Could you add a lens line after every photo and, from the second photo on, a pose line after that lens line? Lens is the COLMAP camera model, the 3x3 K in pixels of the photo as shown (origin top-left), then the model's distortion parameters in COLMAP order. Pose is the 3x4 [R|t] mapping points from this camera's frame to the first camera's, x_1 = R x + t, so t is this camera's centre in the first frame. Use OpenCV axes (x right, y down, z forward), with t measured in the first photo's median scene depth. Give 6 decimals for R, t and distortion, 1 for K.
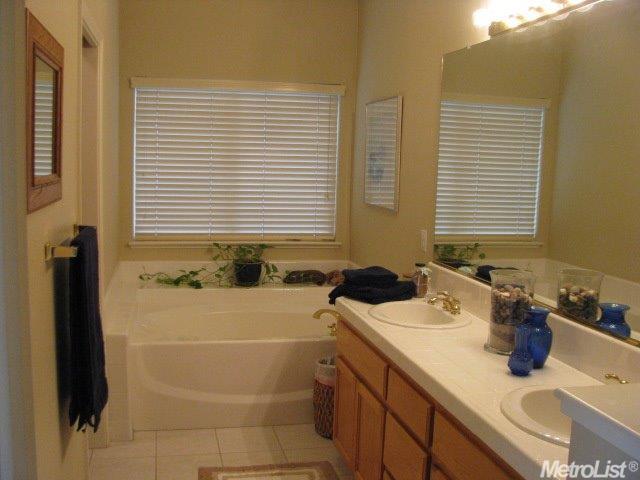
lens RADIAL K [[682.8, 0, 321.1], [0, 682.8, 237.1], [0, 0, 1]] dist [-0.111976, 0.000000]
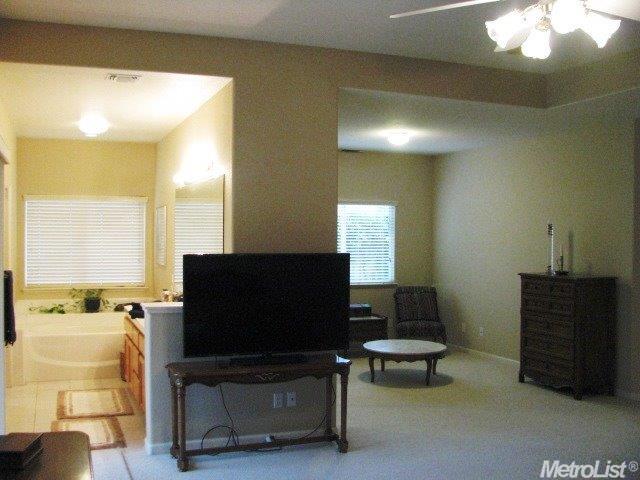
lens RADIAL K [[682.8, 0, 320.8], [0, 682.8, 239.3], [0, 0, 1]] dist [-0.111976, 0.000000]
pose [[0.988926, -0.026937, 0.145941, 0.228505], [0.040084, 0.995322, -0.087906, 0.060750], [-0.142891, 0.092782, 0.985380, -0.819493]]
